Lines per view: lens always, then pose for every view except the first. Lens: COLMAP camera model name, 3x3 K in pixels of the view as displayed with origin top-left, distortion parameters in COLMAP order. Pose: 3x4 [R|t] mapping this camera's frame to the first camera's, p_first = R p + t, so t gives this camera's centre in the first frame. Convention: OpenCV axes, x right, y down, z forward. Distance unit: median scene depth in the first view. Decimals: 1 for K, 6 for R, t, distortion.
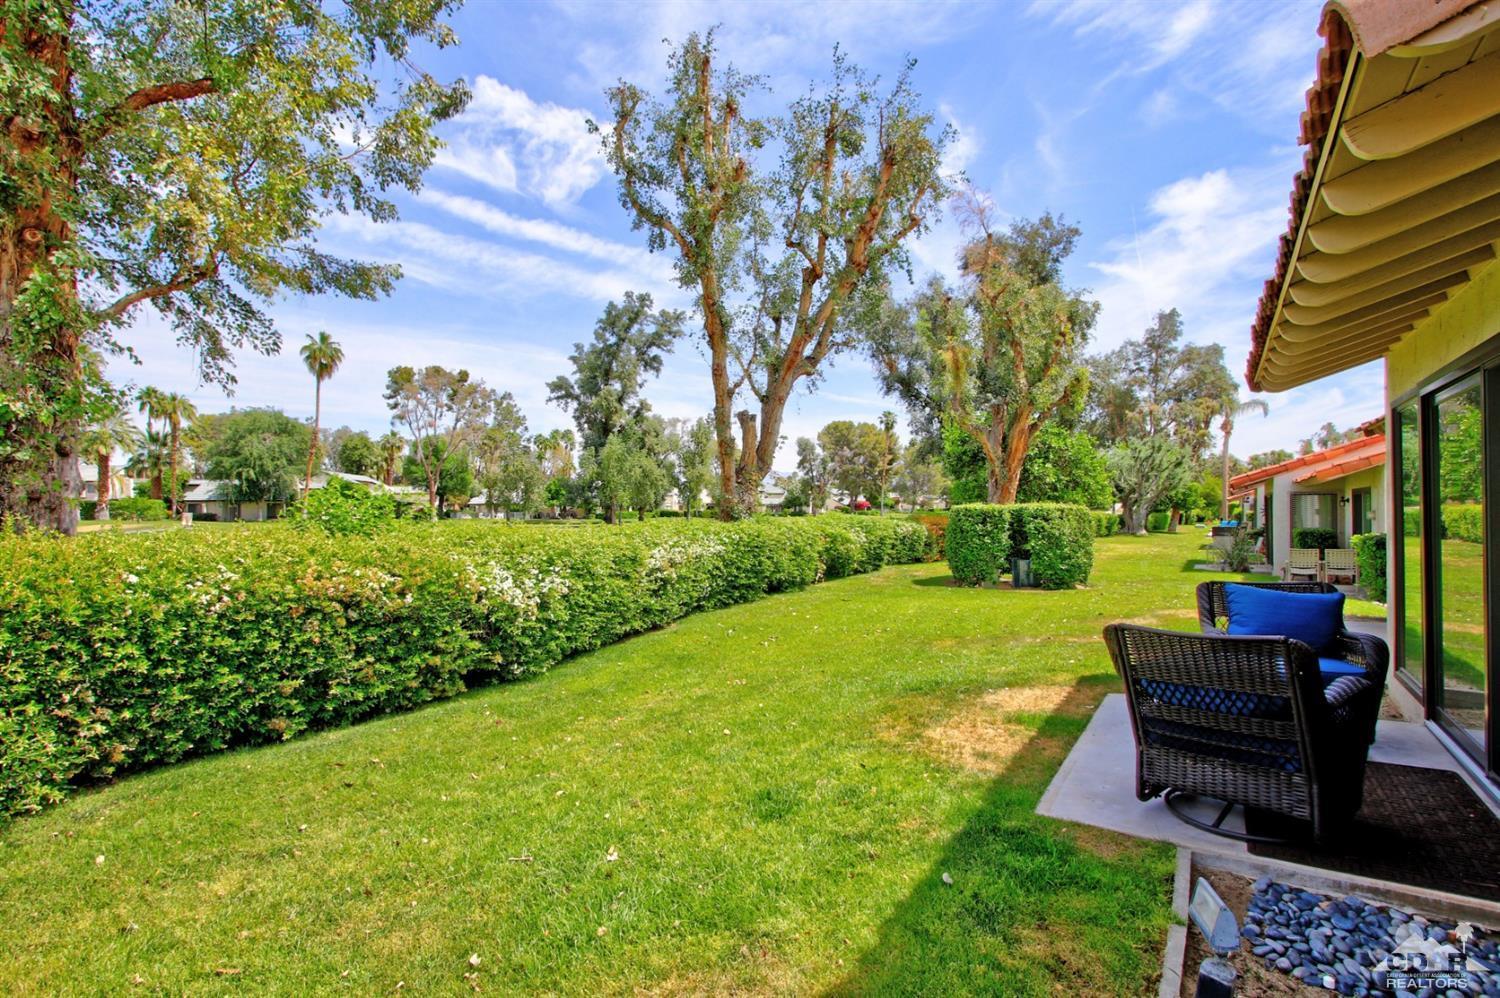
lens RADIAL K [[733.9, 0, 742.0], [0, 733.9, 512.2], [0, 0, 1]] dist [-0.014829, 0.001523]
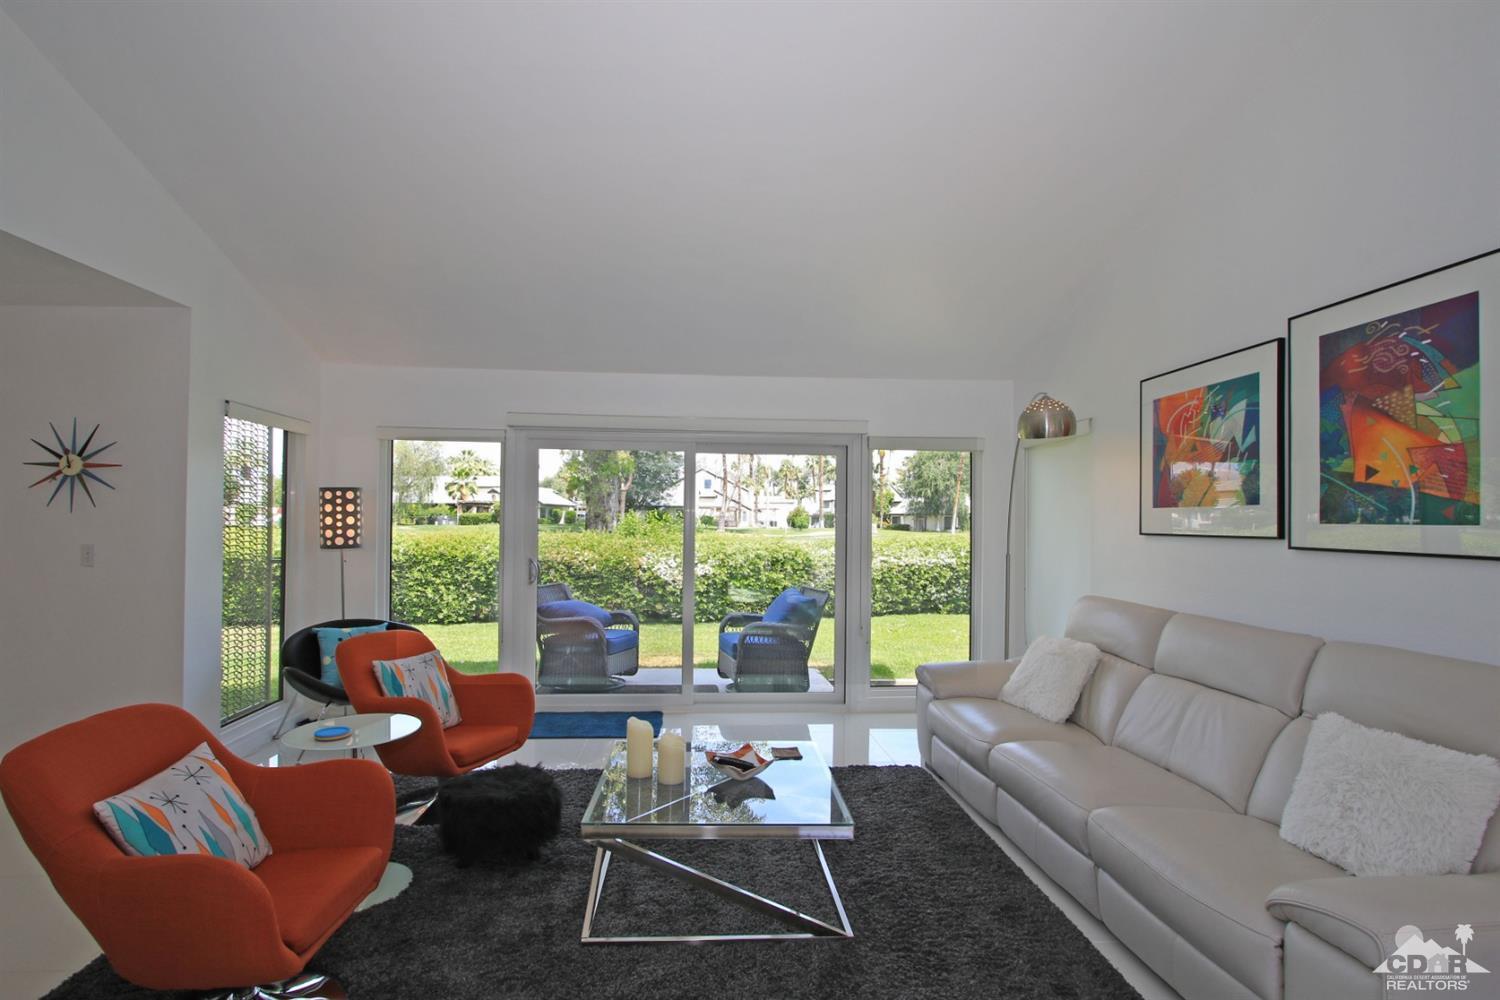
lens RADIAL K [[717.1, 0, 737.4], [0, 717.1, 513.2], [0, 0, 1]] dist [-0.014248, 0.000788]
pose [[0.610319, 0.002302, -0.792153, 1.216045], [-0.016175, 0.999823, -0.009557, -0.018627], [0.791991, 0.018646, 0.610248, 0.059158]]
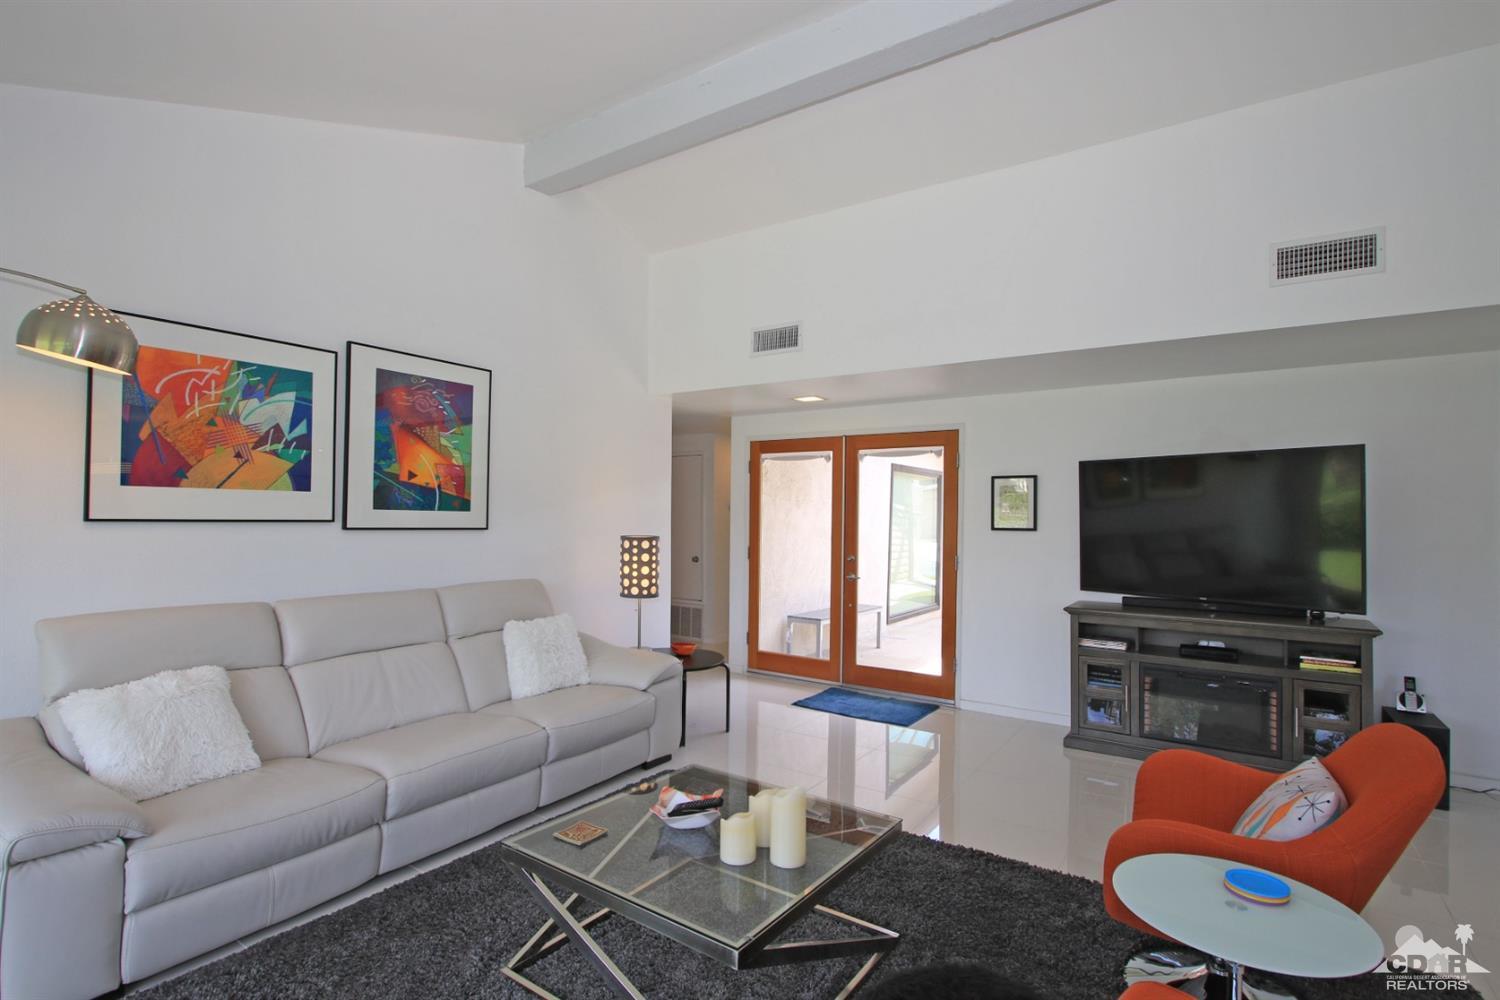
lens RADIAL K [[740.8, 0, 749.6], [0, 740.8, 507.4], [0, 0, 1]] dist [-0.012356, 0.000329]
pose [[0.010180, 0.019750, 0.999753, 0.533266], [-0.009046, 0.999766, -0.019658, -0.014845], [-0.999907, -0.008844, 0.010356, 0.282533]]
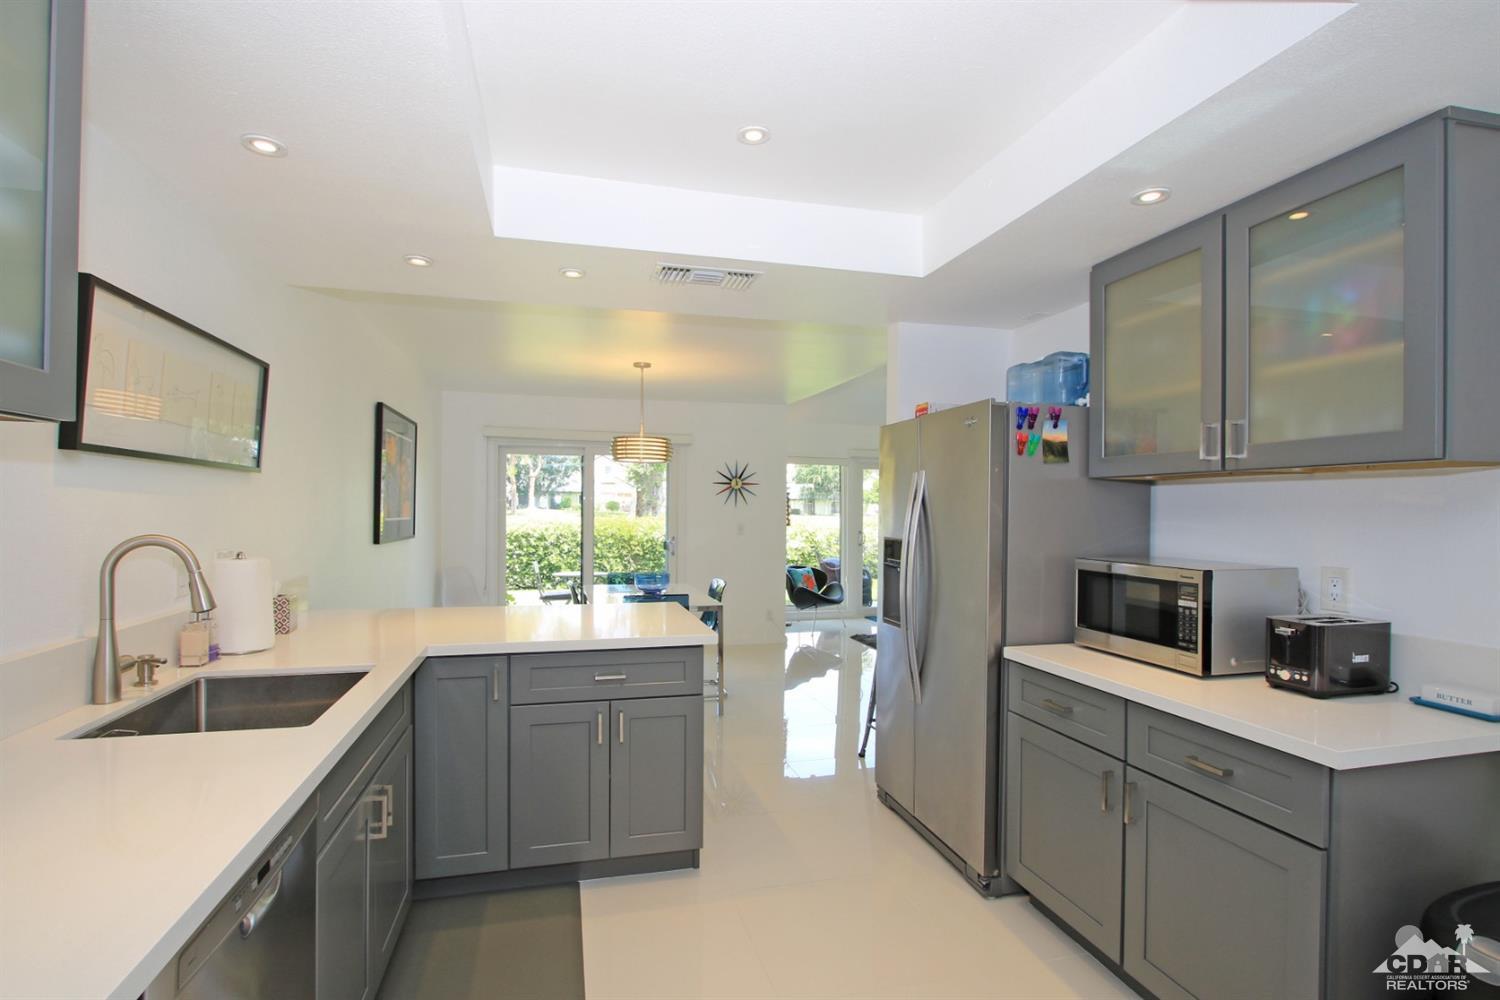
lens RADIAL K [[713.4, 0, 729.6], [0, 713.4, 506.8], [0, 0, 1]] dist [0.000354, 0.000418]
pose [[0.733281, 0.009374, -0.679861, 1.212488], [-0.012278, 0.999924, 0.000544, -0.017693], [0.679815, 0.007948, 0.733341, -0.833128]]
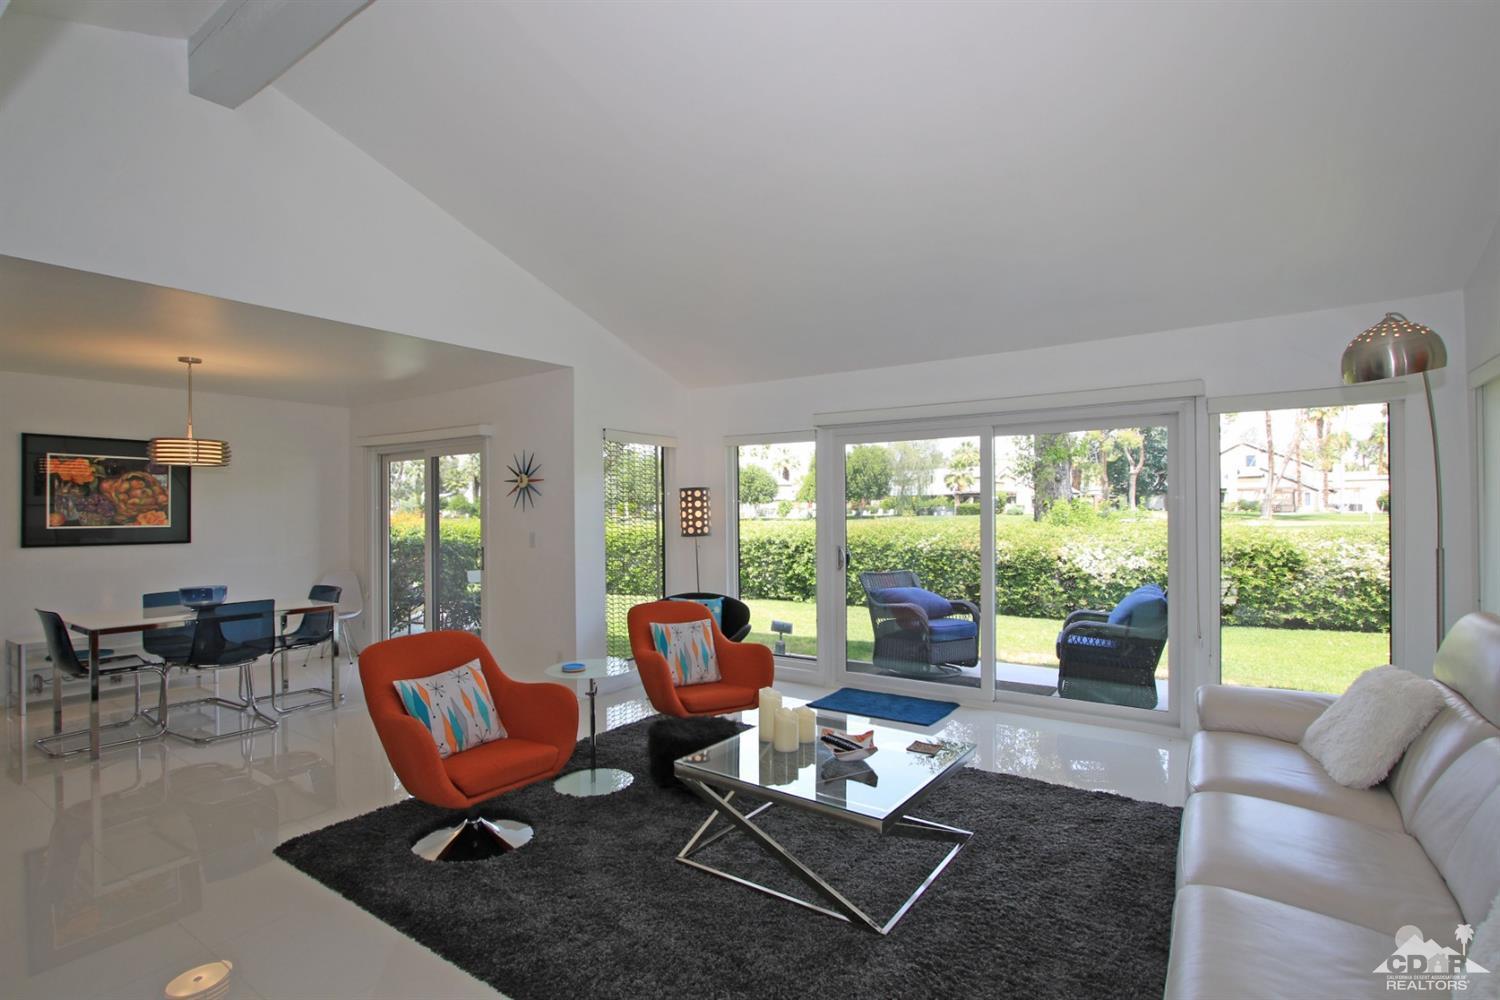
lens RADIAL K [[718.4, 0, 745.0], [0, 718.4, 507.6], [0, 0, 1]] dist [-0.015583, 0.001079]
pose [[-0.014965, 0.000335, -0.999888, 1.316406], [0.006395, 0.999980, 0.000240, -0.019687], [0.999868, -0.006391, -0.014967, 0.261015]]
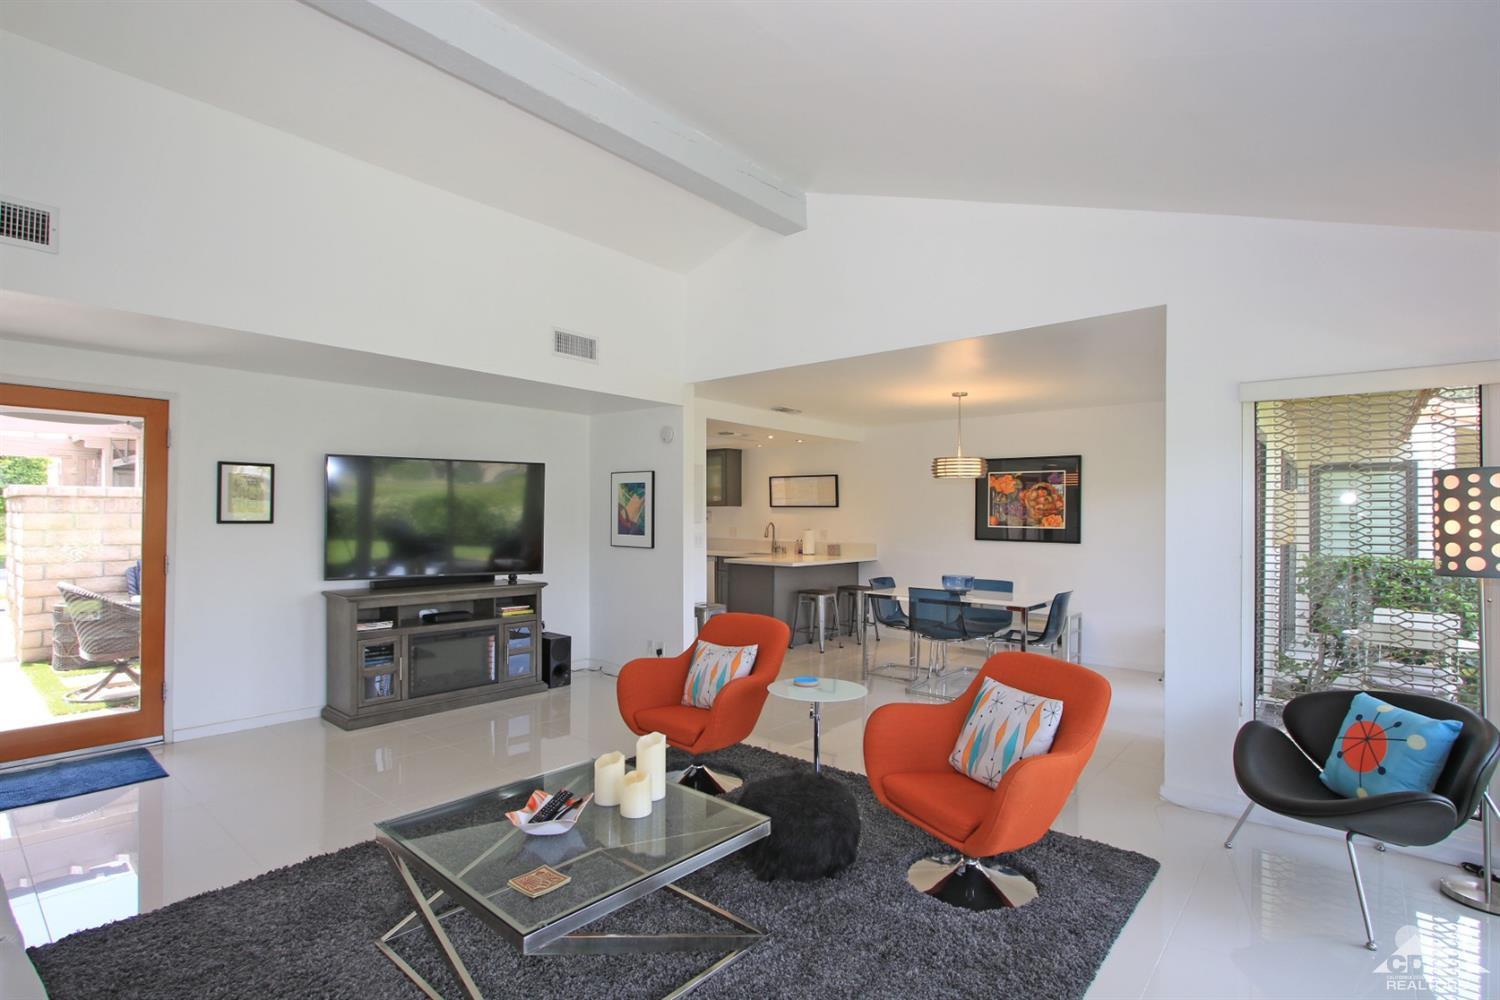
lens RADIAL K [[718.4, 0, 745.0], [0, 718.4, 507.6], [0, 0, 1]] dist [-0.015583, 0.001079]
pose [[-0.993451, -0.001804, 0.114247, 0.766939], [-0.003113, 0.999932, -0.011283, -0.017209], [-0.114218, -0.011565, -0.993388, 0.633606]]
